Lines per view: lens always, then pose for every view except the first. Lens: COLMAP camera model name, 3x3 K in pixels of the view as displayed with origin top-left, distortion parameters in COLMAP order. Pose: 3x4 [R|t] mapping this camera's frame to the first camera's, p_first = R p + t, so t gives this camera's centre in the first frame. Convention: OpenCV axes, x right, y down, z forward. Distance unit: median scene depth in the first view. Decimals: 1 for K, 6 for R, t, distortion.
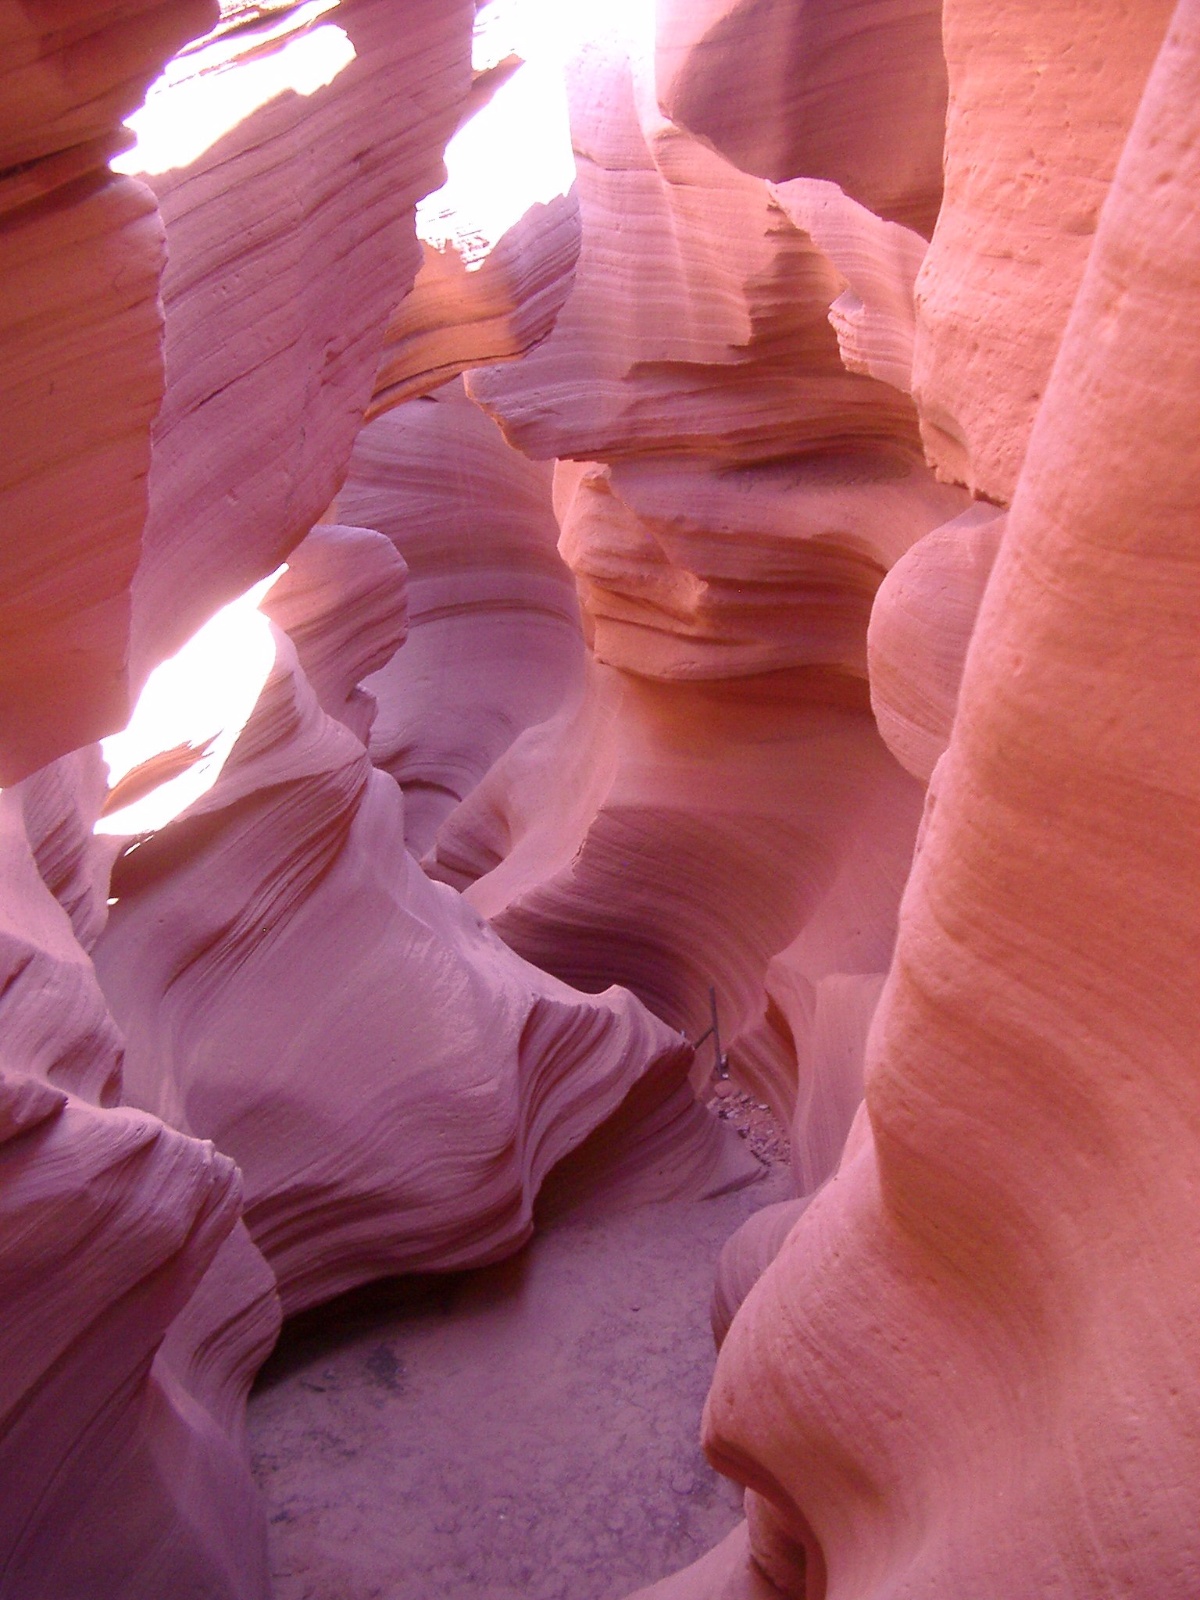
lens RADIAL K [[1844.3, 0, 632.0], [0, 1844.3, 836.0], [0, 0, 1]] dist [-0.125400, 0.033796]
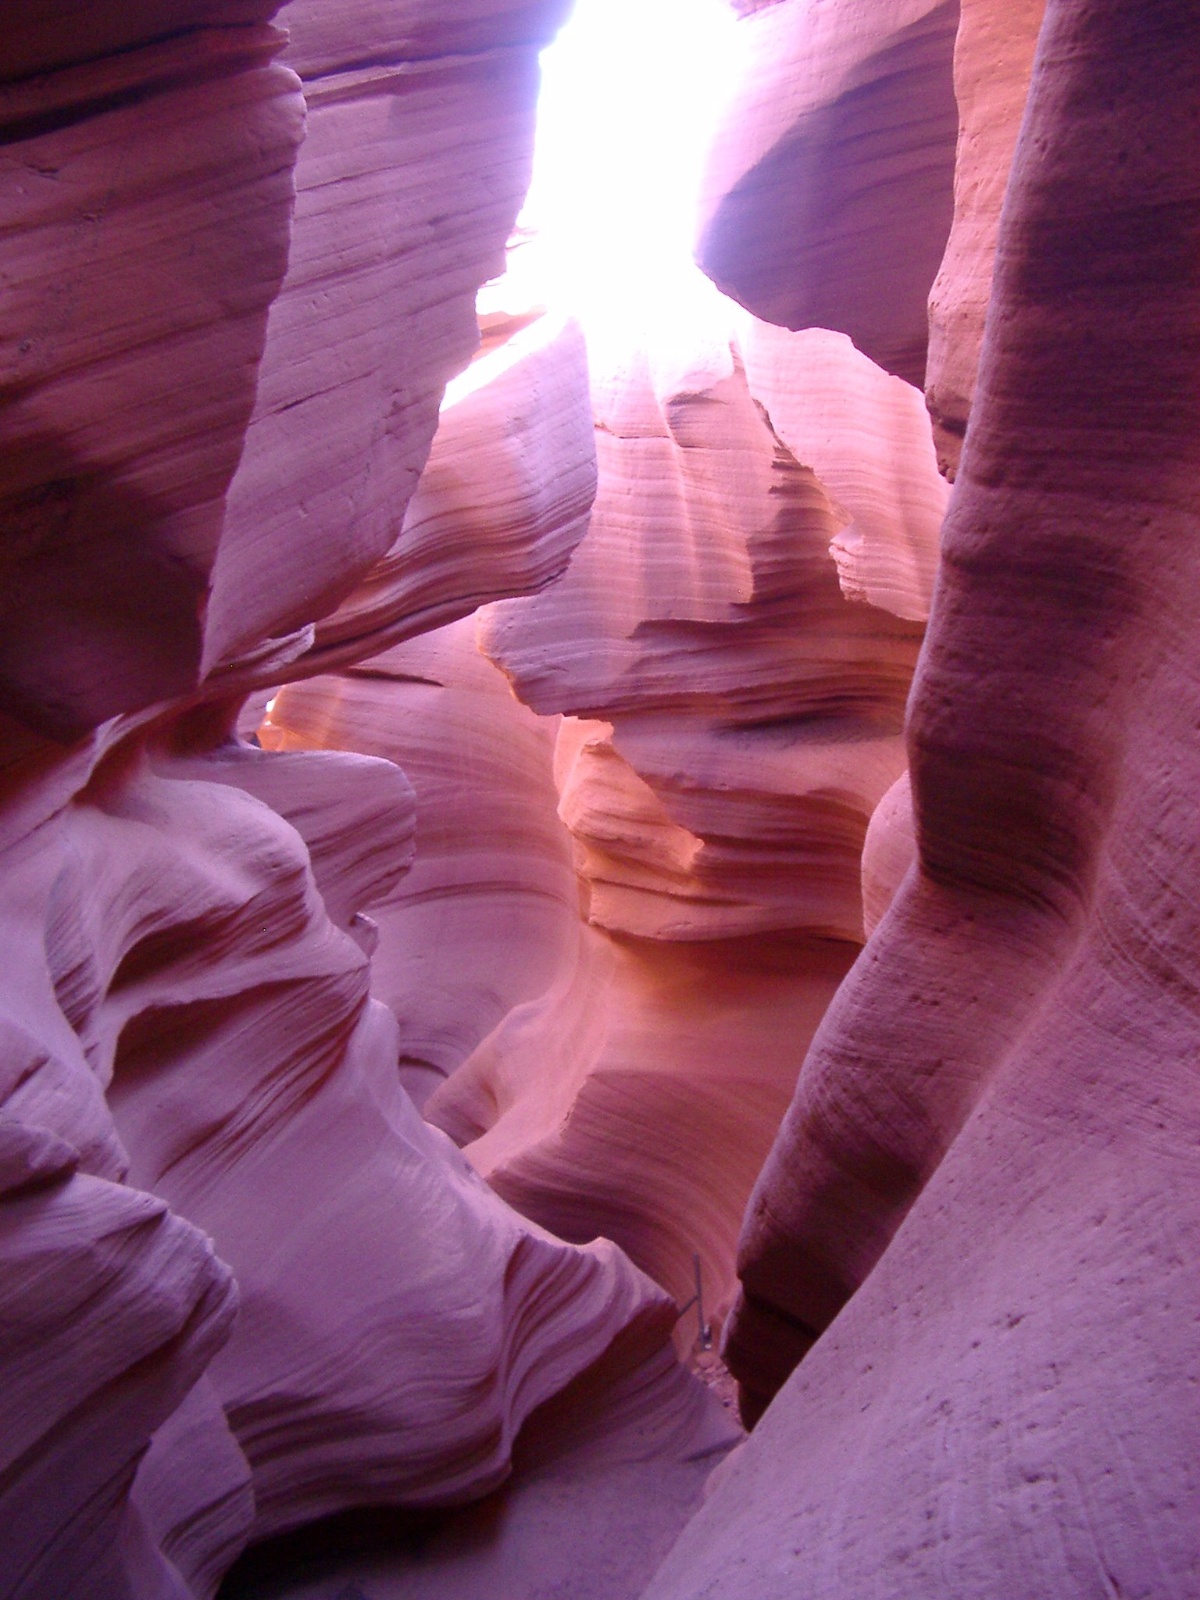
lens RADIAL K [[1844.3, 0, 632.0], [0, 1844.3, 836.0], [0, 0, 1]] dist [-0.125400, 0.033796]
pose [[0.999472, 0.031720, 0.007060, -0.008020], [-0.029786, 0.981093, -0.191230, 0.073576], [-0.012993, 0.190918, 0.981520, -0.014835]]
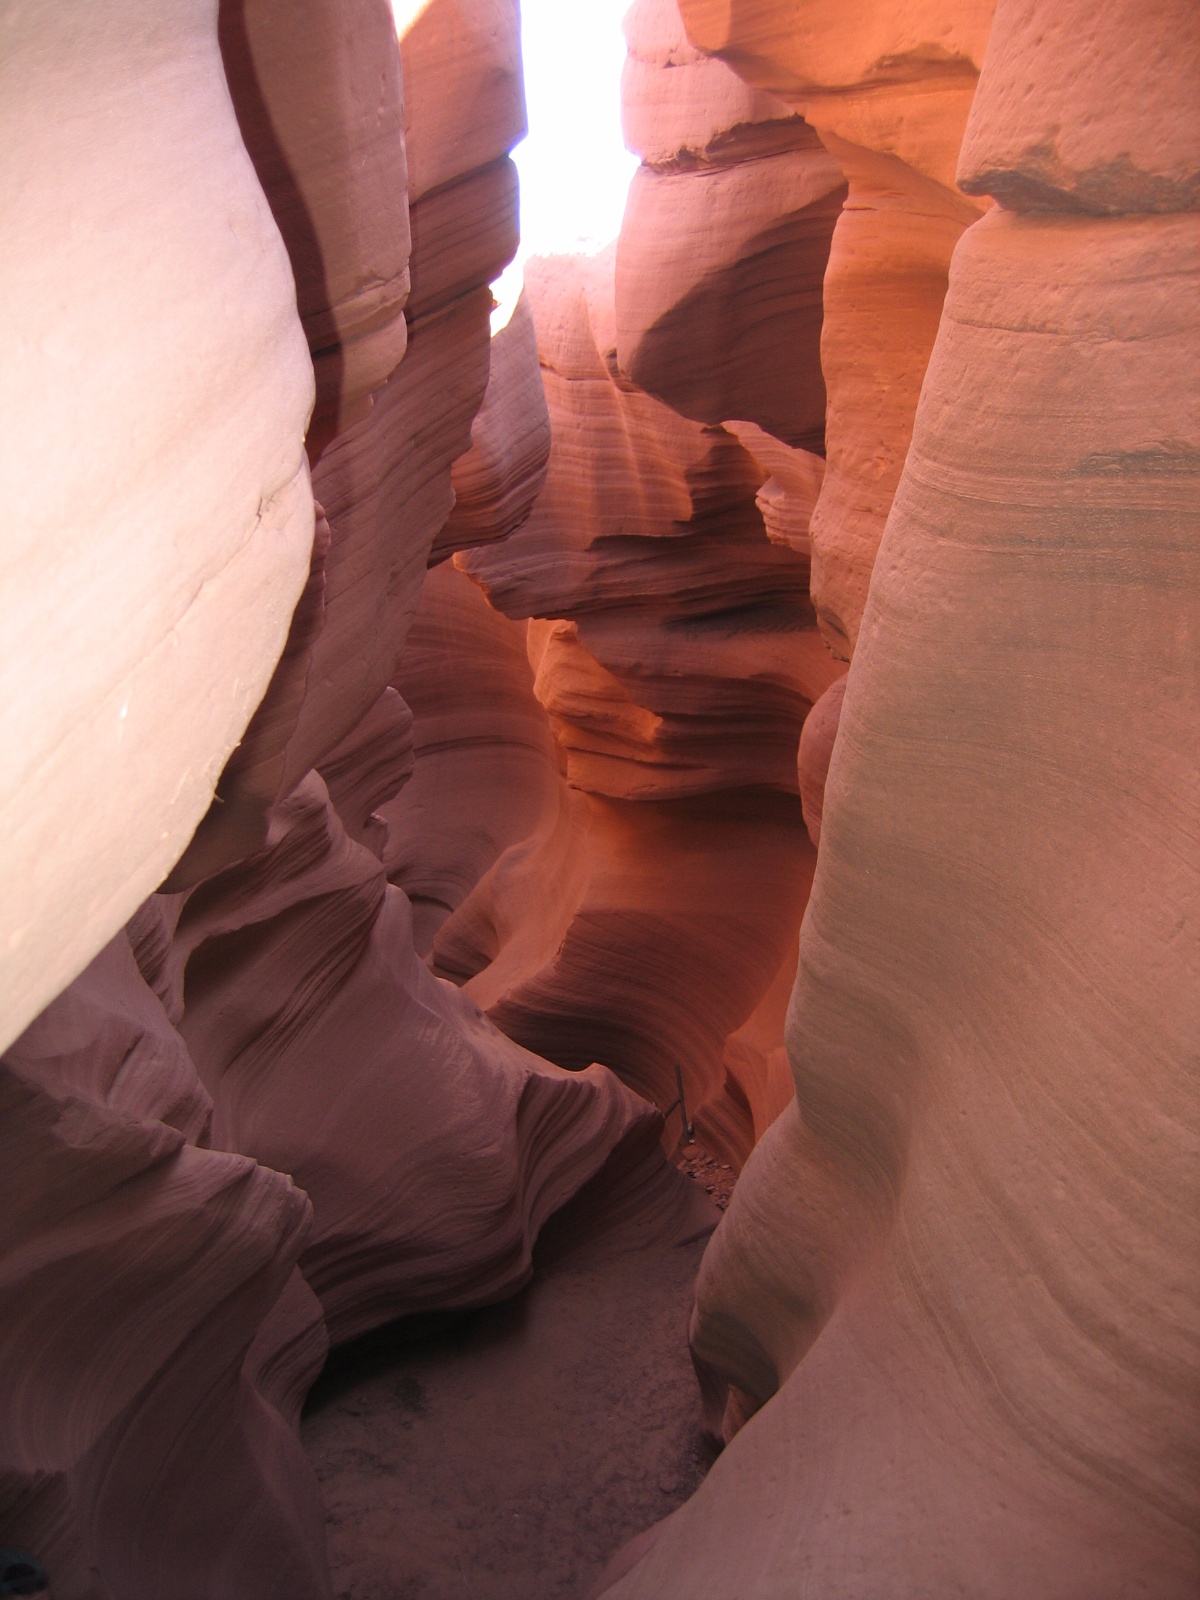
lens RADIAL K [[1687.0, 0, 598.2], [0, 1687.0, 822.9], [0, 0, 1]] dist [-0.115503, 0.041378]
pose [[0.999487, -0.031864, 0.003336, -0.007473], [0.032021, 0.996911, -0.071715, 0.007391], [-0.001040, 0.071785, 0.997420, -0.094512]]
